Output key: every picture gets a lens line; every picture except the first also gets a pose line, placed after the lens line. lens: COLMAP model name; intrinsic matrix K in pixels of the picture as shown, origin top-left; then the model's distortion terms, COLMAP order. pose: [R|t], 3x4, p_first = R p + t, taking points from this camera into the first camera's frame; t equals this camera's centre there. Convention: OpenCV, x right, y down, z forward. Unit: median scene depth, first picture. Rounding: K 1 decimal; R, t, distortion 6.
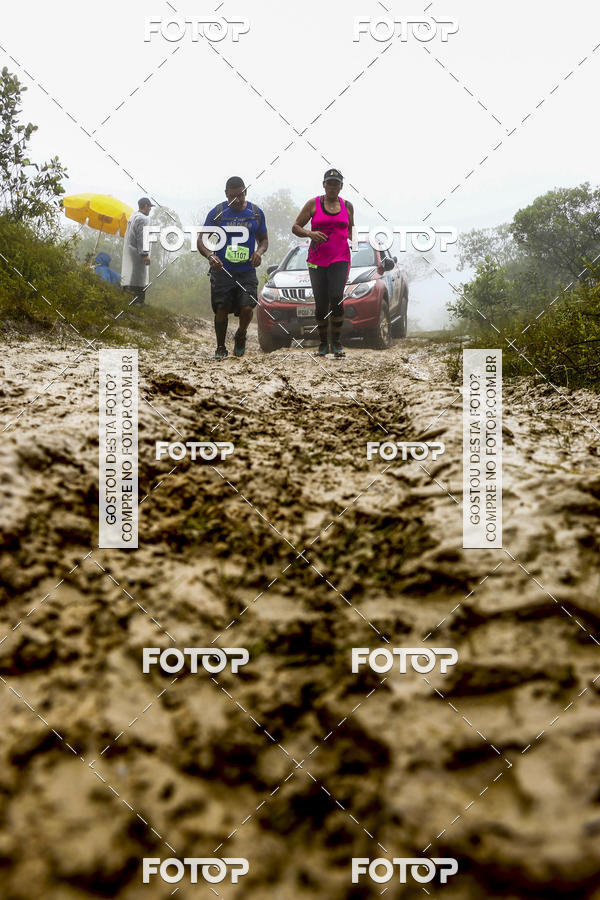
lens RADIAL K [[737.3, 0, 303.3], [0, 737.3, 449.4], [0, 0, 1]] dist [-0.181474, 0.150412]
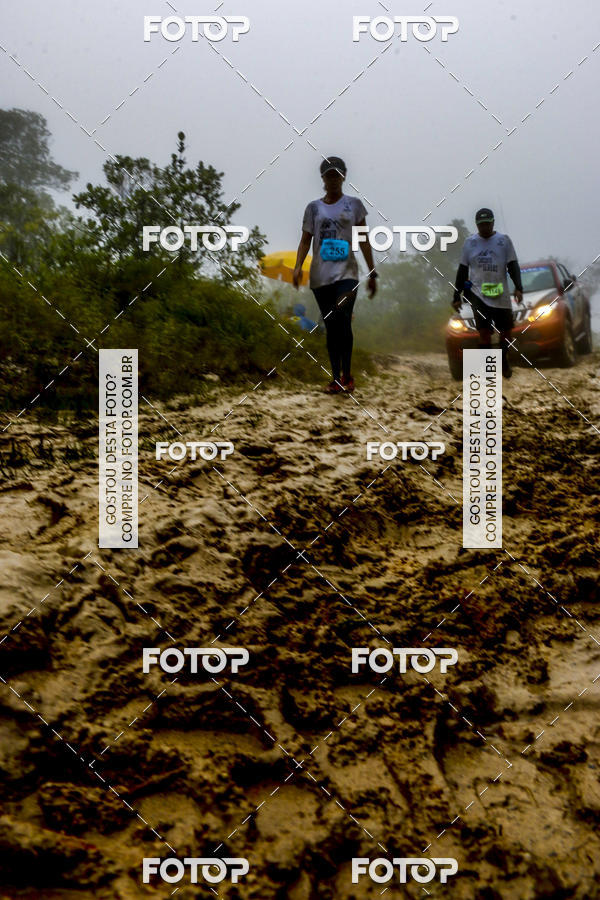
lens RADIAL K [[737.3, 0, 303.3], [0, 737.3, 449.4], [0, 0, 1]] dist [-0.181474, 0.150412]
pose [[0.964563, -0.079431, -0.251614, -0.060939], [0.068121, 0.996249, -0.053360, 0.061501], [0.254908, 0.034329, 0.966356, -0.544401]]
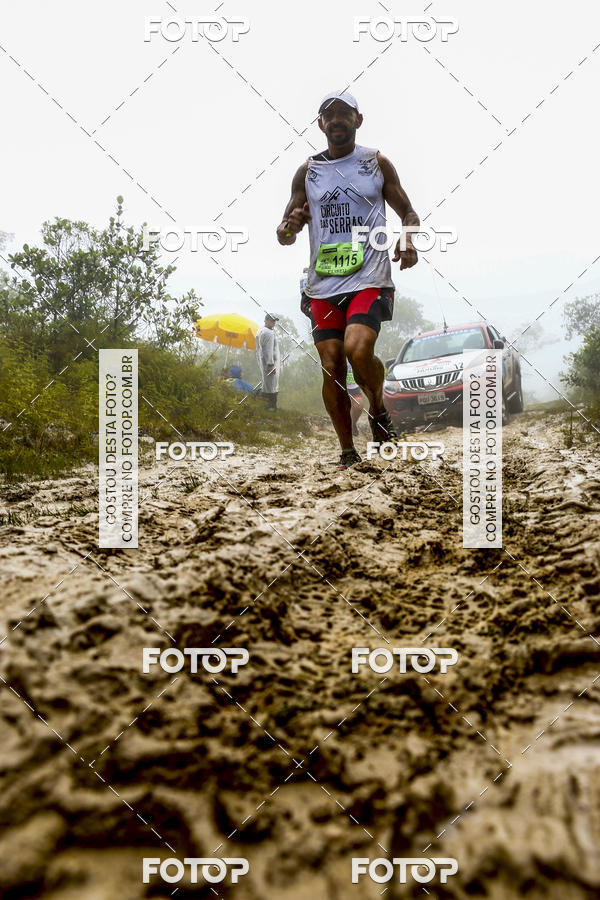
lens RADIAL K [[737.3, 0, 303.3], [0, 737.3, 449.4], [0, 0, 1]] dist [-0.181474, 0.150412]
pose [[0.981202, -0.107334, -0.160383, -0.064543], [0.086921, 0.987789, -0.129294, 0.057733], [0.172302, 0.112923, 0.978550, -0.523690]]
